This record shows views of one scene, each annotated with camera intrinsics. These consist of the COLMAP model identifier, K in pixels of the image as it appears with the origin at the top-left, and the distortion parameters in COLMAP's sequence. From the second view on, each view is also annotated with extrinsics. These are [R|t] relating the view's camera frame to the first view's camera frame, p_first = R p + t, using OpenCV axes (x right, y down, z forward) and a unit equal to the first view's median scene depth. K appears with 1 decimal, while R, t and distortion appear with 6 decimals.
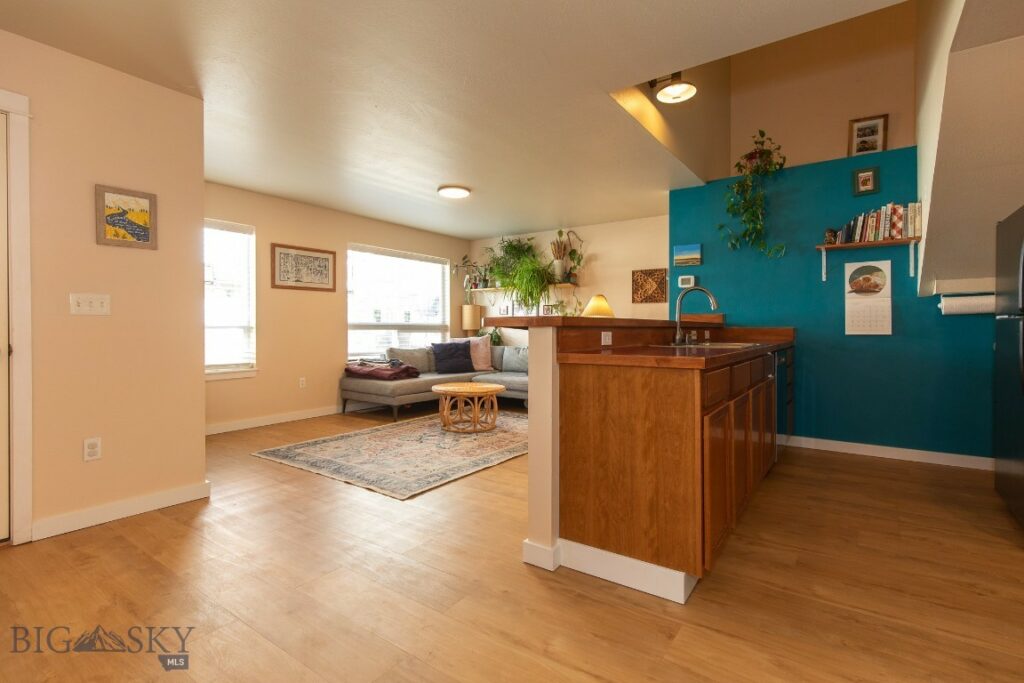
lens RADIAL K [[467.2, 0, 541.6], [0, 467.2, 327.8], [0, 0, 1]] dist [-0.000814, -0.000318]
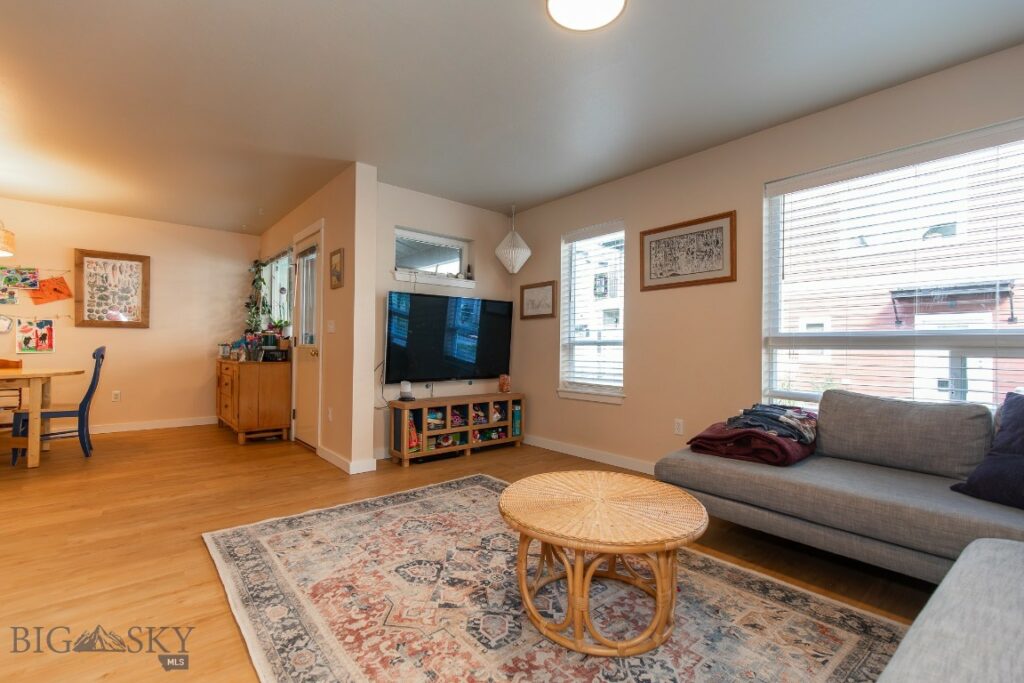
lens RADIAL K [[466.7, 0, 512.7], [0, 466.7, 346.1], [0, 0, 1]] dist [0.013912, -0.000343]
pose [[-0.293312, -0.004155, -0.956008, 0.161696], [-0.010086, 0.999948, -0.001251, 0.005298], [0.955964, 0.009276, -0.293339, 0.788358]]
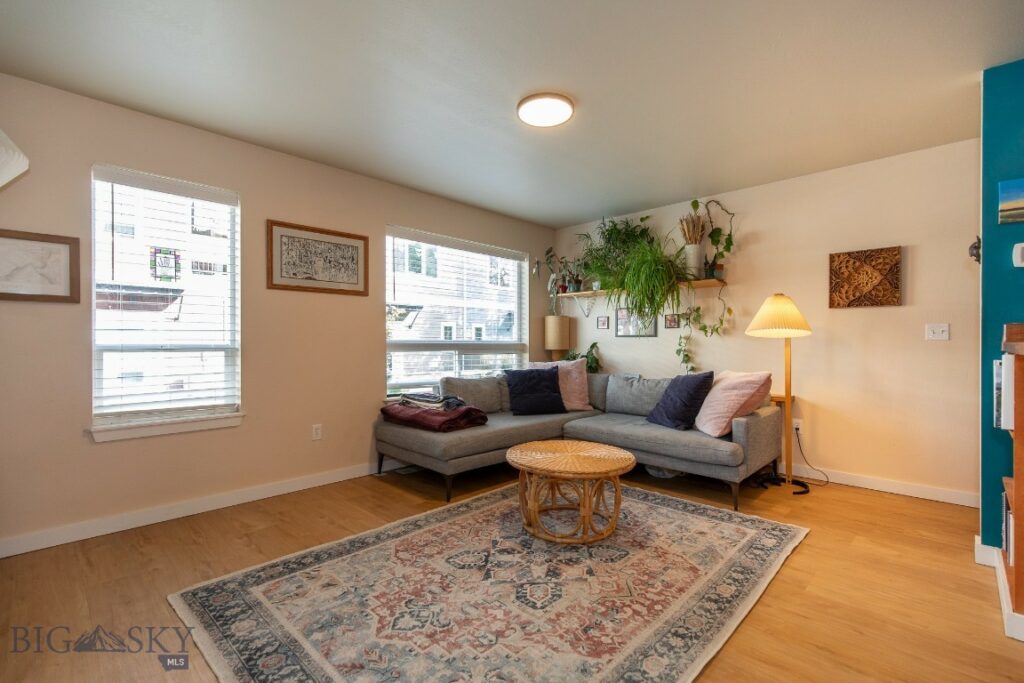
lens RADIAL K [[456.6, 0, 525.7], [0, 456.6, 343.7], [0, 0, 1]] dist [0.002011, -0.000005]
pose [[0.983862, 0.000596, -0.178930, -0.082315], [-0.000744, 0.999999, -0.000763, -0.006001], [0.178930, 0.000884, 0.983861, 0.334236]]
